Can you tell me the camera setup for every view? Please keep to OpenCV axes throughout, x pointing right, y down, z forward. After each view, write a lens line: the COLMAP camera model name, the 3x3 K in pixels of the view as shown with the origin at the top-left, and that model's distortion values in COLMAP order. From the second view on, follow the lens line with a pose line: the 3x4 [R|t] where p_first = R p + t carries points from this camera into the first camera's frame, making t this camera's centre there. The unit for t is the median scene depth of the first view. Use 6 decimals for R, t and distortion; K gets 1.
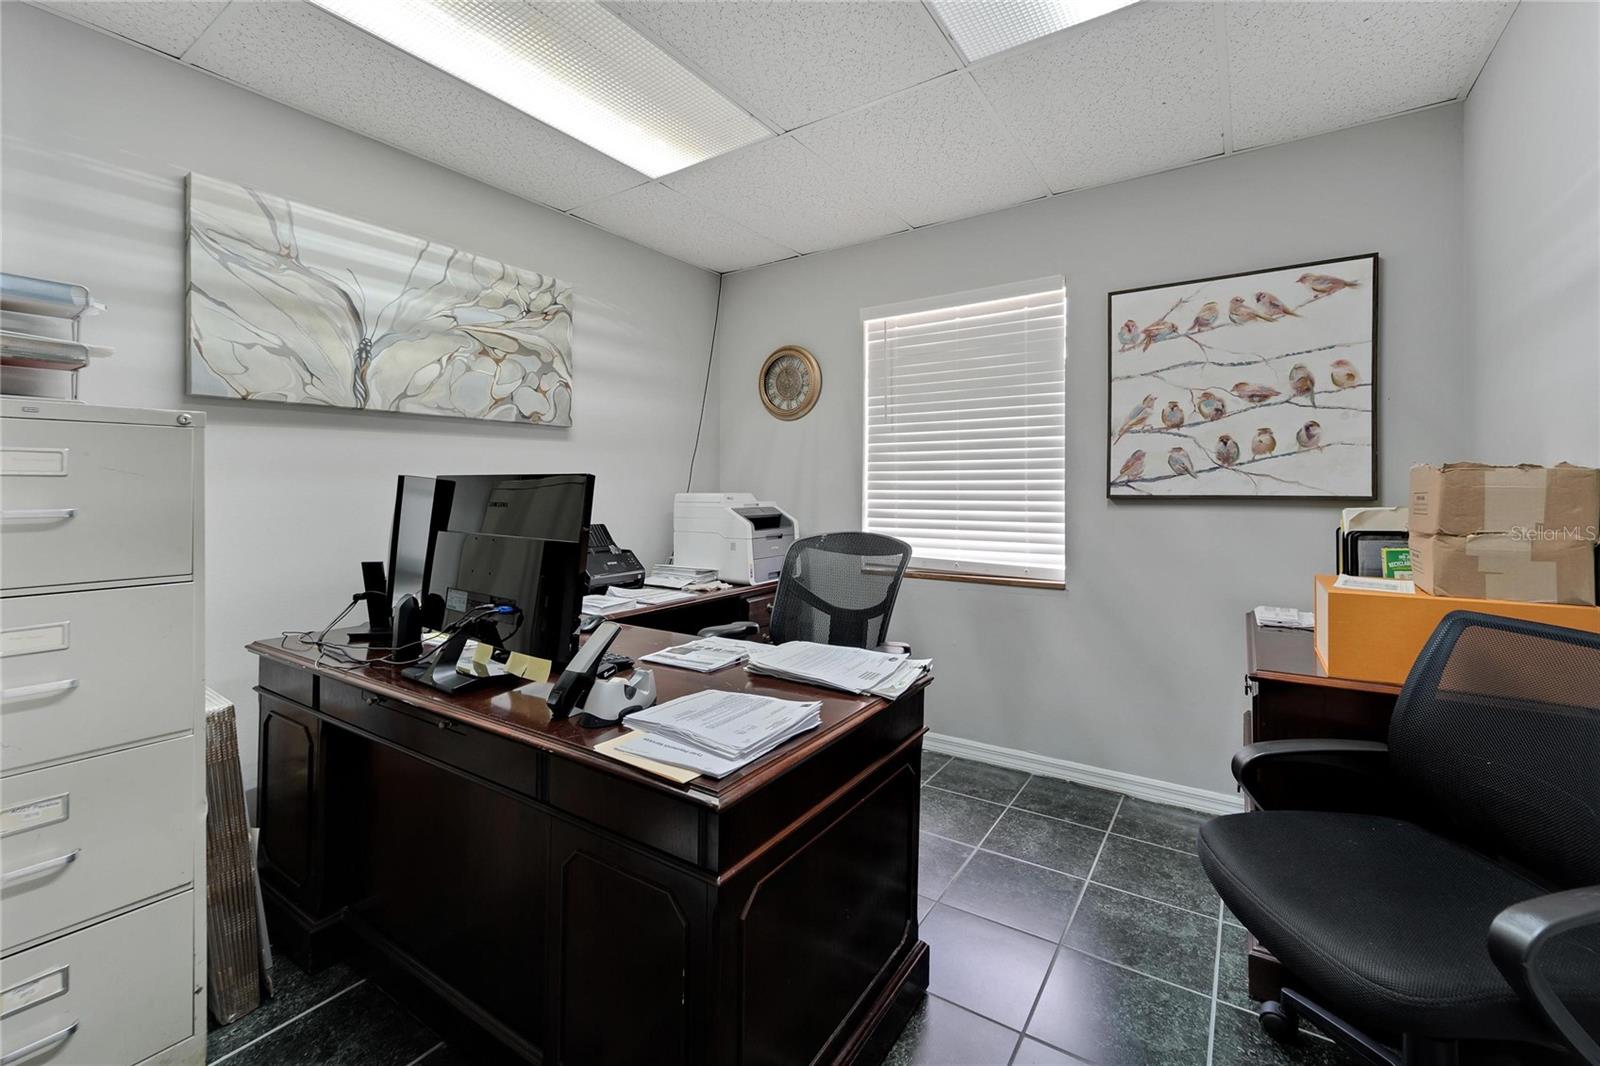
lens RADIAL K [[649.7, 0, 805.1], [0, 649.7, 500.8], [0, 0, 1]] dist [-0.002137, 0.000207]
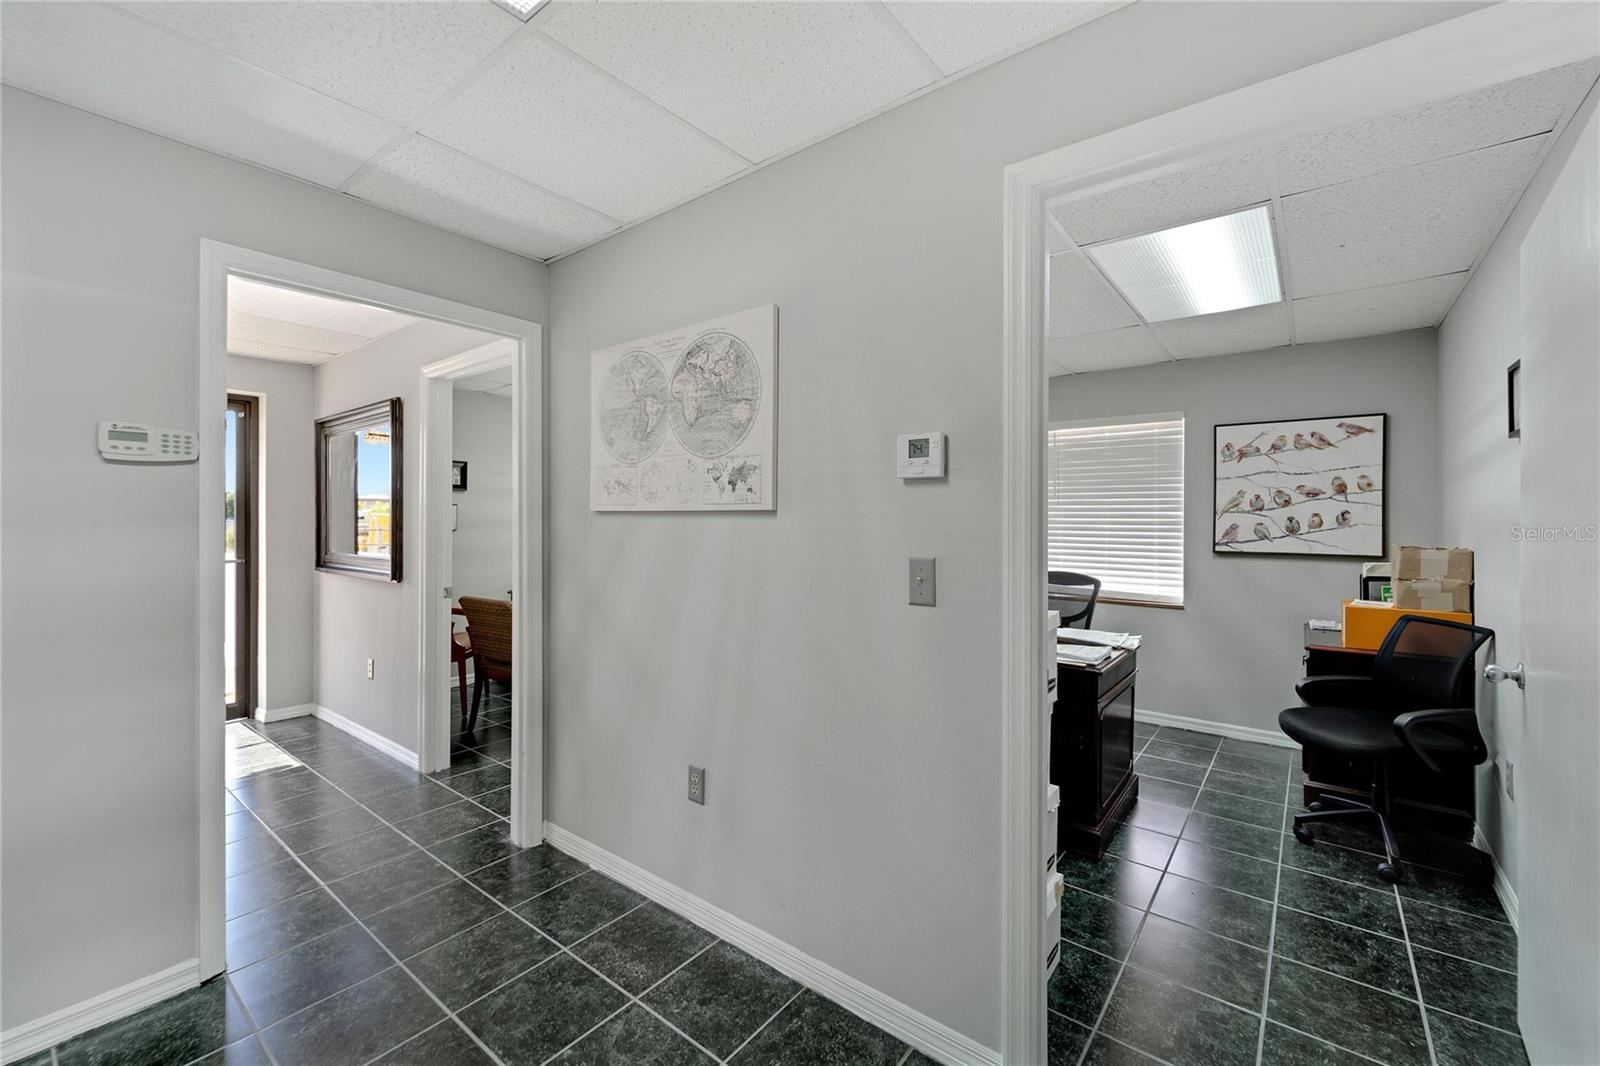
lens RADIAL K [[649.7, 0, 787.3], [0, 649.7, 525.8], [0, 0, 1]] dist [-0.002137, 0.000207]
pose [[0.996669, 0.007869, -0.081169, -0.509228], [-0.008549, 0.999931, -0.008032, -0.054014], [0.081100, 0.008699, 0.996668, -0.769474]]
